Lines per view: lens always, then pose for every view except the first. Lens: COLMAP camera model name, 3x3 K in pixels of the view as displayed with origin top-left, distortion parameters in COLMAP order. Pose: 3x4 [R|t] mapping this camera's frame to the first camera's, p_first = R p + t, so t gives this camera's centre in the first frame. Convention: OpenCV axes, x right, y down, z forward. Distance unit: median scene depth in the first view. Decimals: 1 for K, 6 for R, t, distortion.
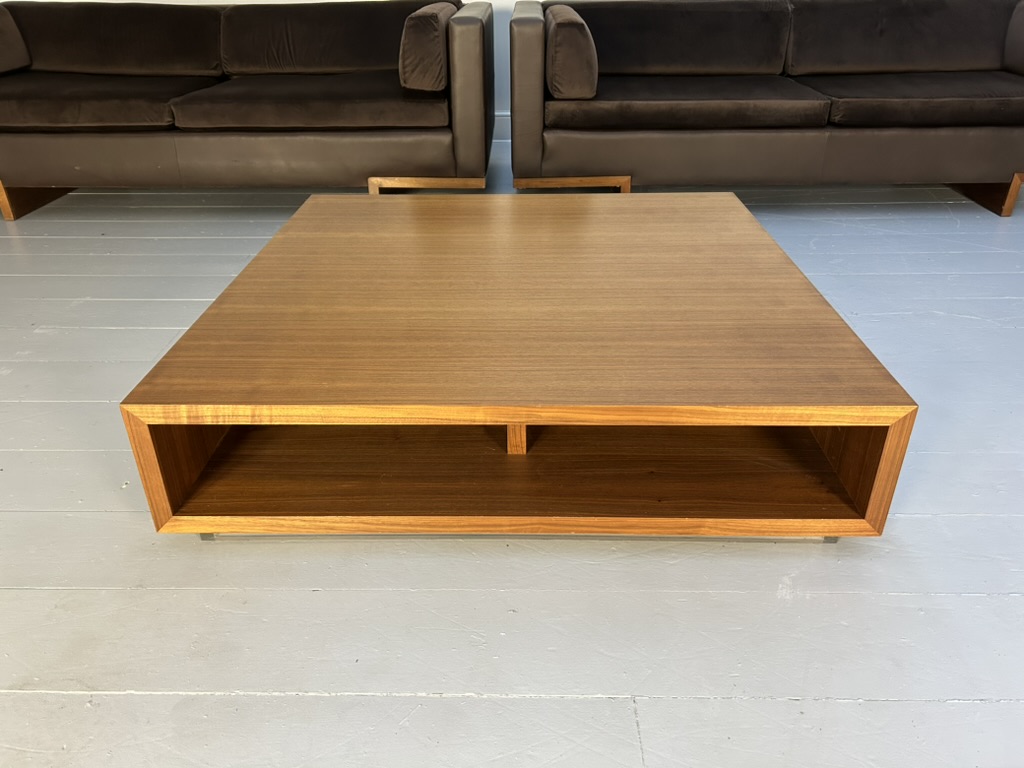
lens RADIAL K [[770.0, 0, 513.9], [0, 770.0, 389.9], [0, 0, 1]] dist [0.043323, -0.048548]
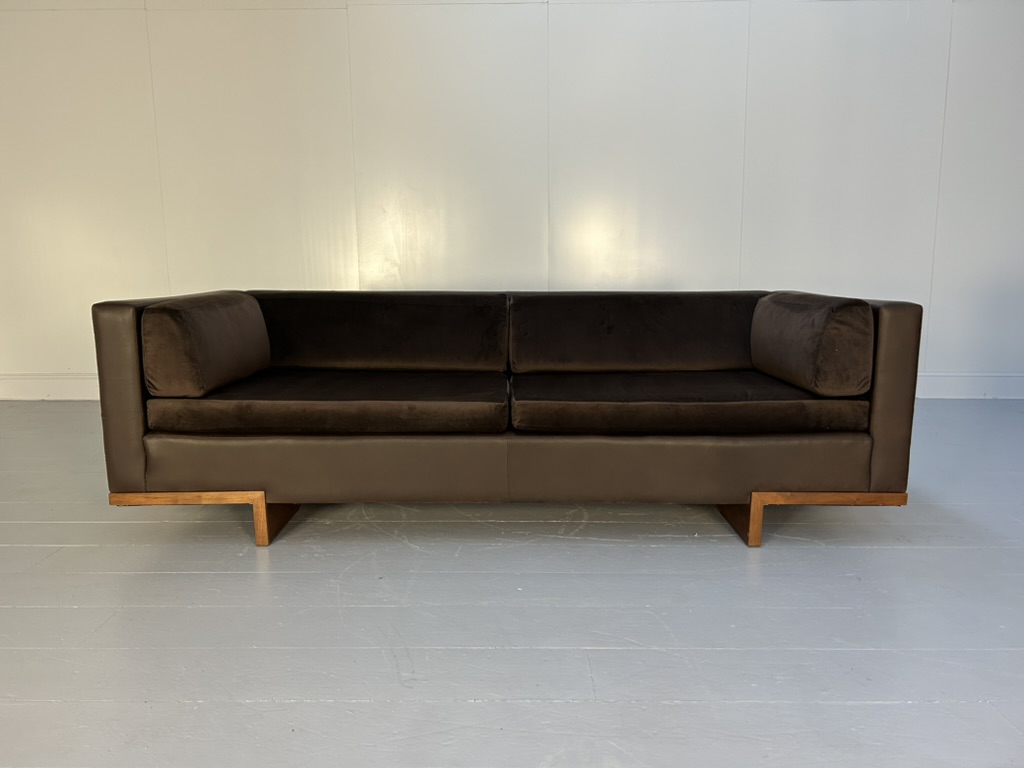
lens RADIAL K [[770.0, 0, 514.8], [0, 770.0, 387.7], [0, 0, 1]] dist [0.043323, -0.048548]
pose [[0.999439, 0.009001, 0.032269, 0.385071], [0.003099, 0.934264, -0.356568, -0.101654], [-0.033357, 0.356468, 0.933712, 0.247221]]
